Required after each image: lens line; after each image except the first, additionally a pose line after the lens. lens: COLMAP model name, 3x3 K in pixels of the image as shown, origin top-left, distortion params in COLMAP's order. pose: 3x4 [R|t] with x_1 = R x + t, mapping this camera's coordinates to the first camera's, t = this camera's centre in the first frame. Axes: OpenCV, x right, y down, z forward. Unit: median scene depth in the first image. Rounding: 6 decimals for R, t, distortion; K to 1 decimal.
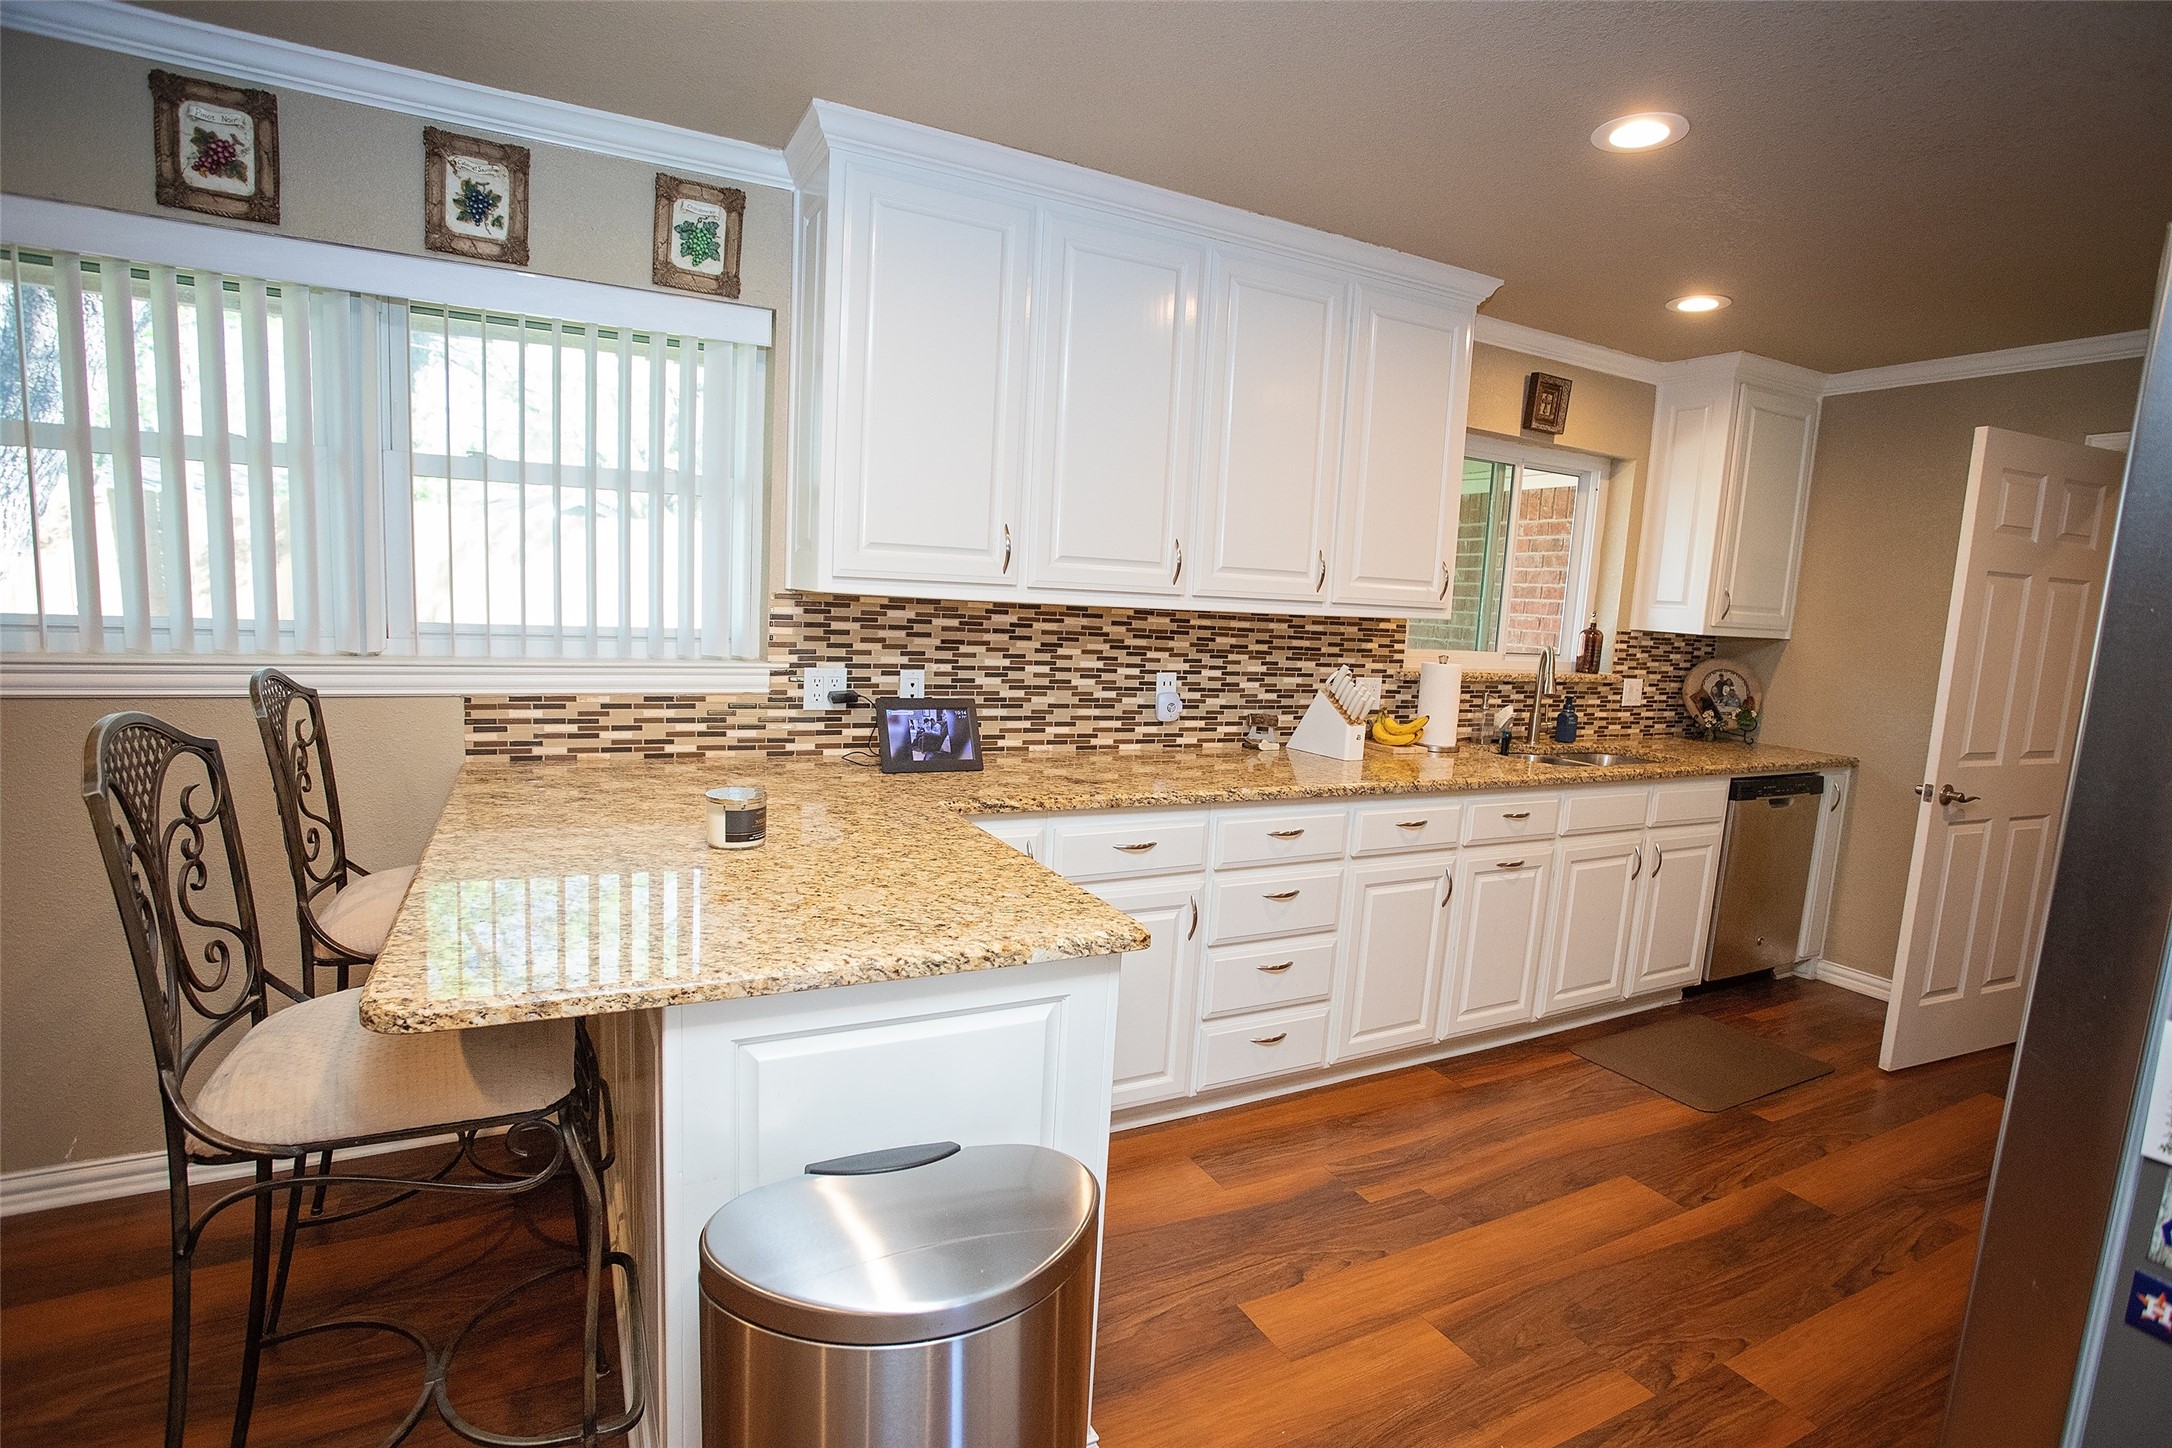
lens RADIAL K [[1051.4, 0, 1098.1], [0, 1051.4, 734.8], [0, 0, 1]] dist [-0.069430, 0.028940]
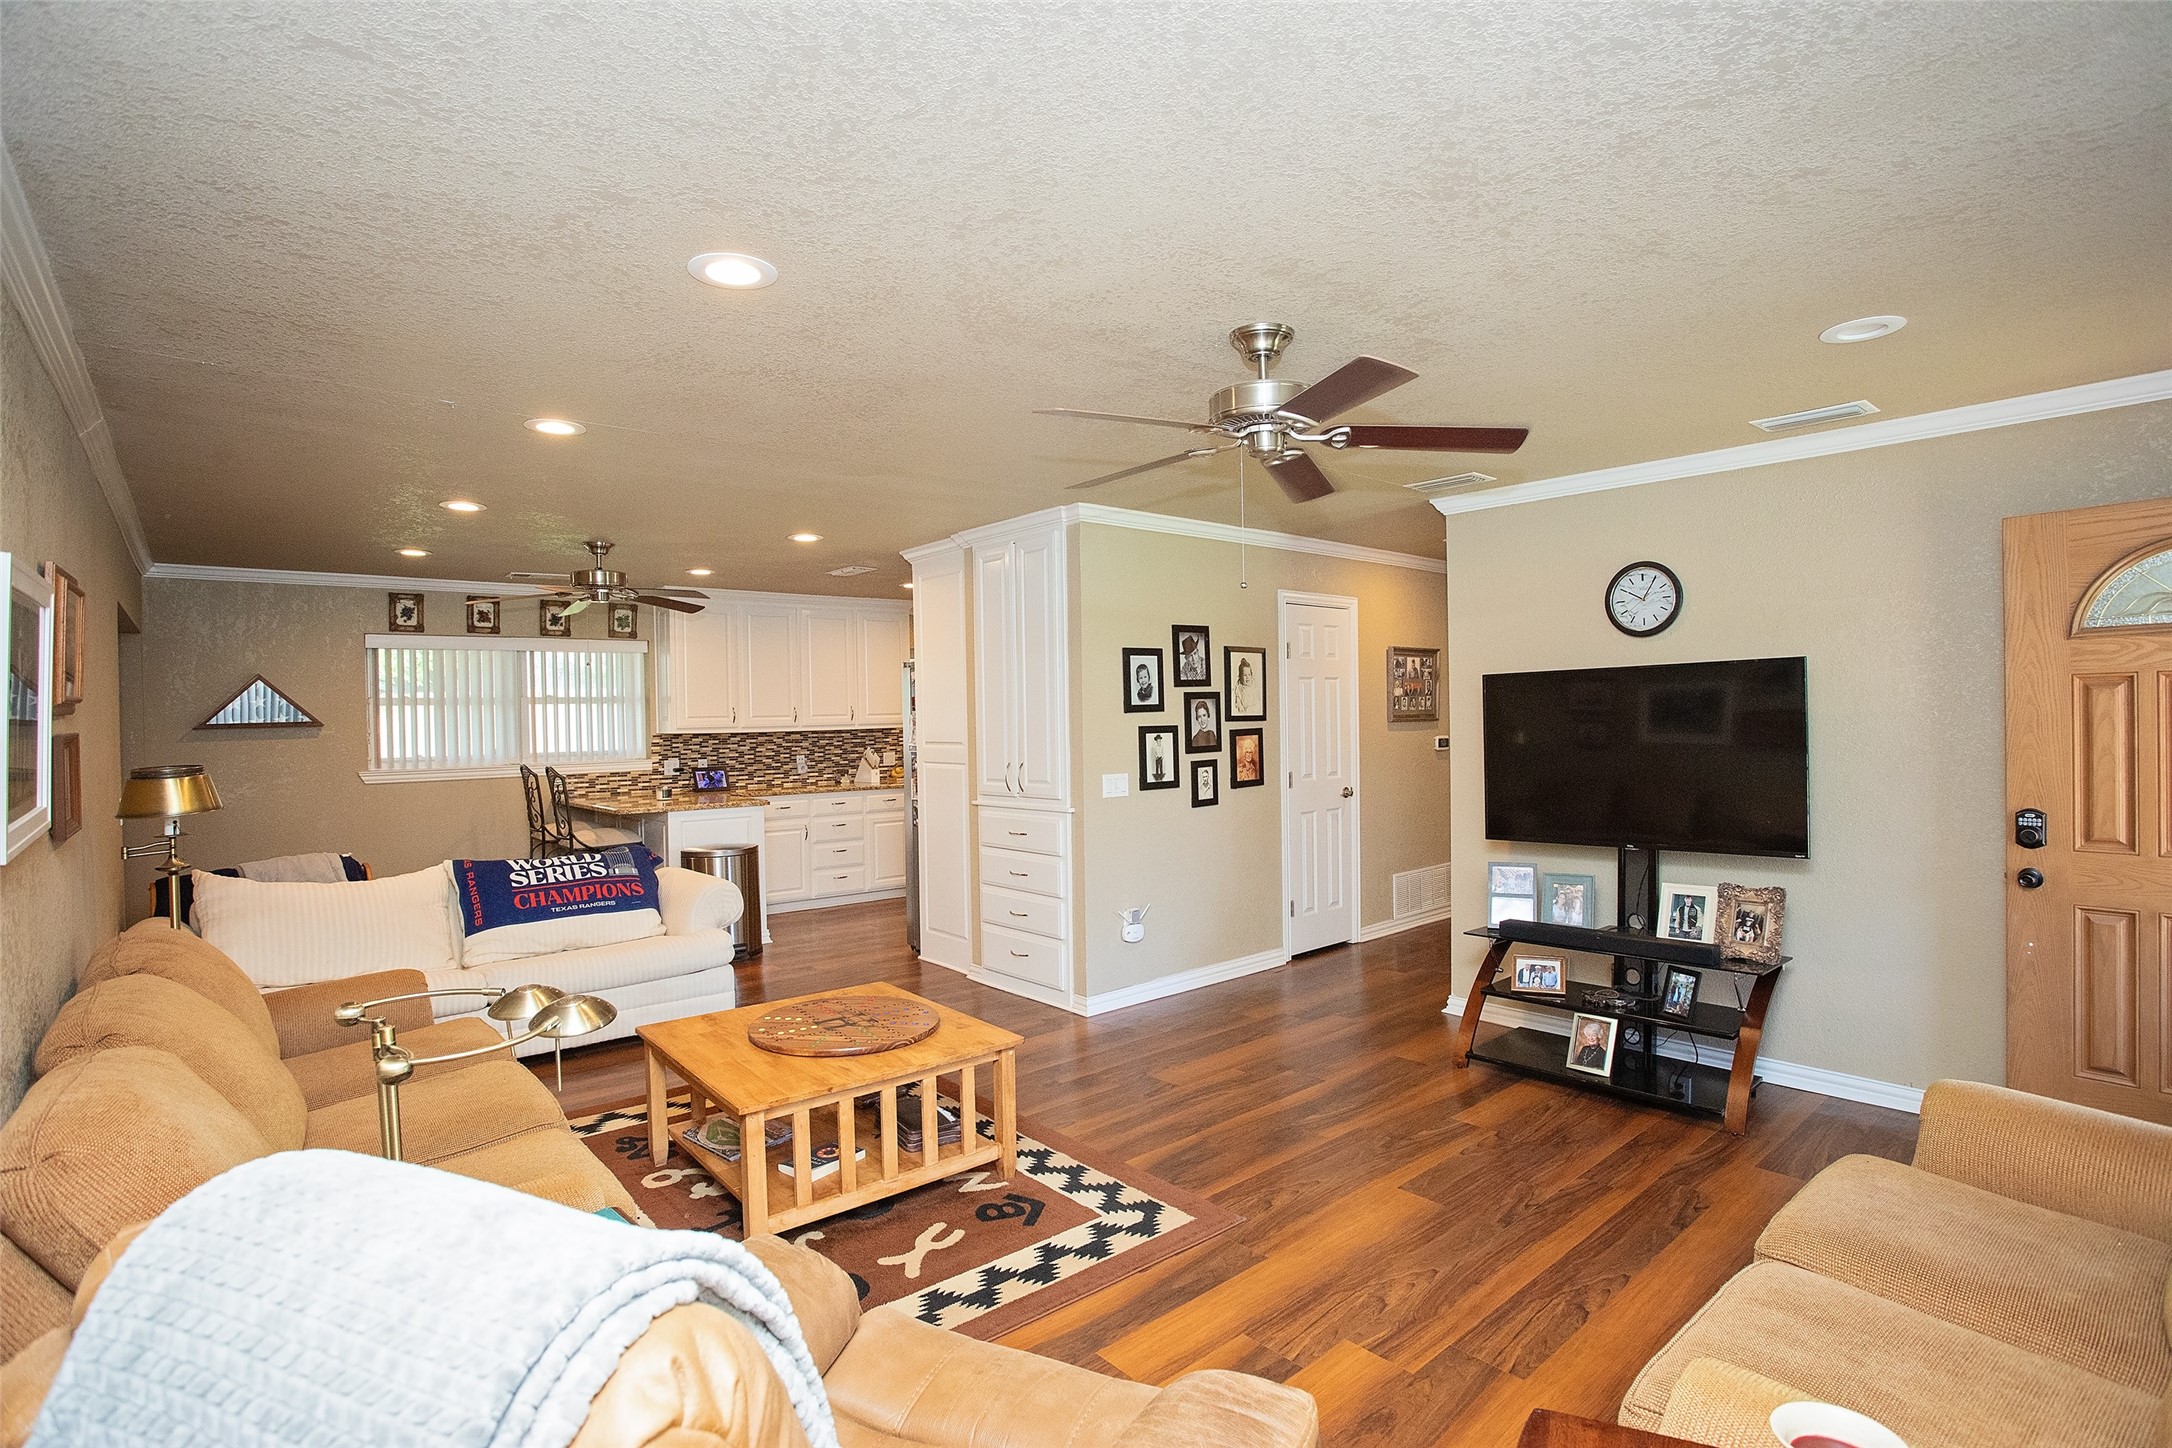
lens RADIAL K [[1051.4, 0, 1081.5], [0, 1051.4, 739.4], [0, 0, 1]] dist [-0.069430, 0.028940]
pose [[0.971926, -0.075599, 0.222809, 0.188451], [0.099325, 0.990290, -0.097268, 0.254554], [-0.213292, 0.116668, 0.969997, -1.902607]]
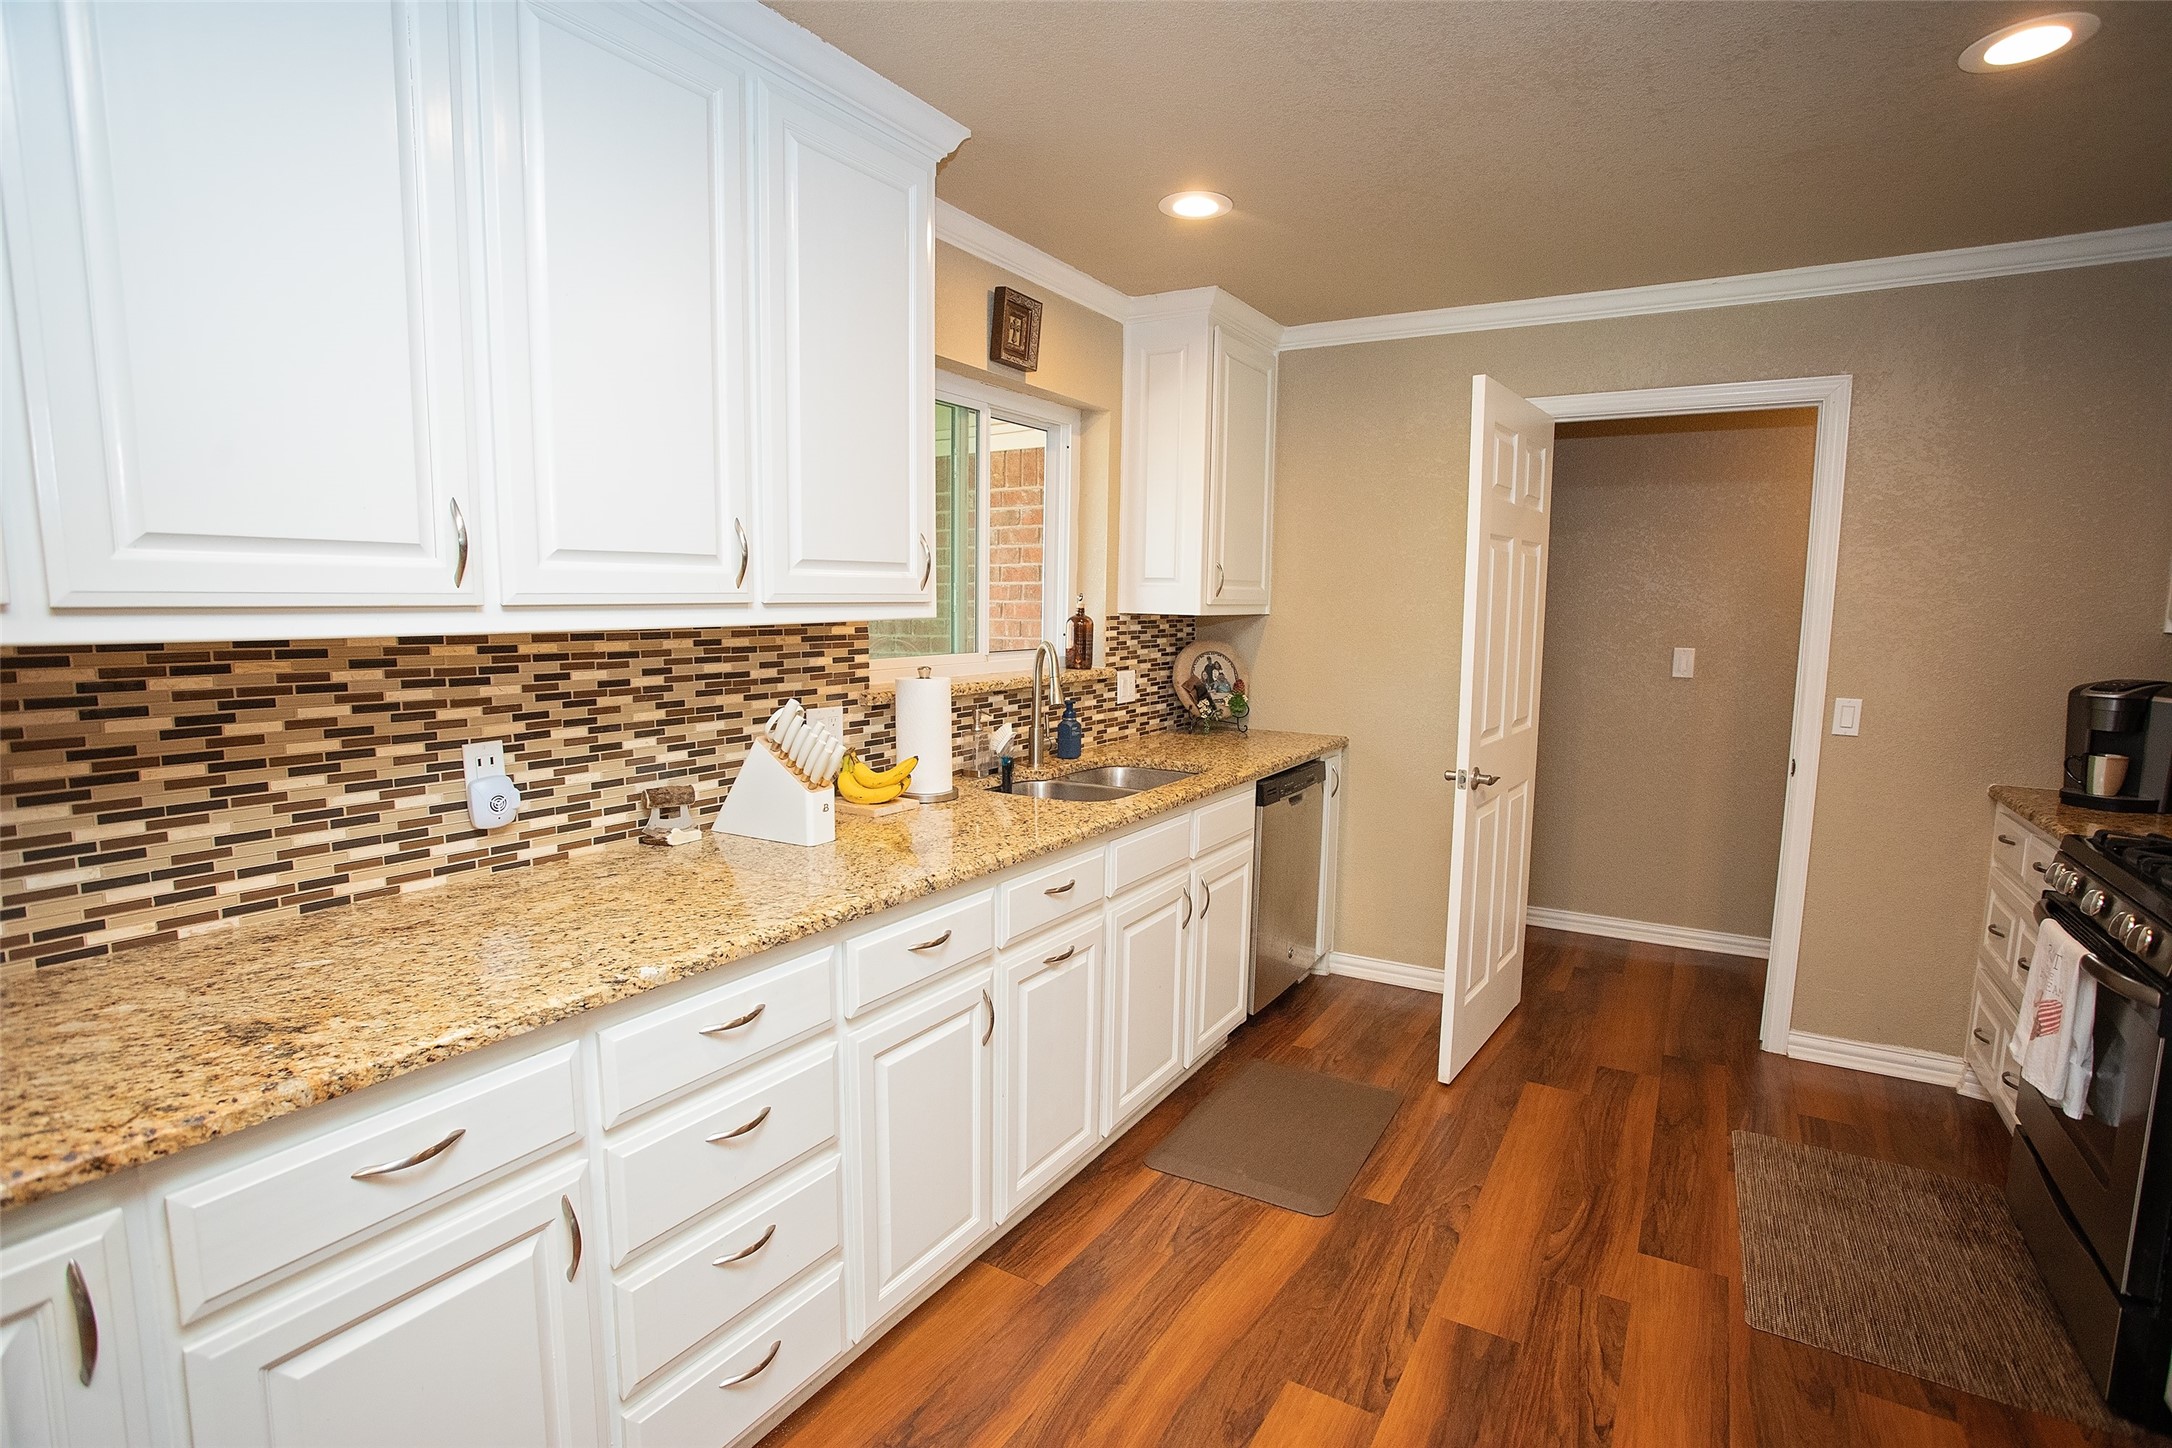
lens RADIAL K [[1051.4, 0, 1097.2], [0, 1051.4, 730.5], [0, 0, 1]] dist [-0.069430, 0.028940]
pose [[0.853487, -0.105999, 0.510220, 0.073716], [0.101619, 0.994152, 0.036552, -0.058138], [-0.511111, 0.020651, 0.859267, 0.396315]]
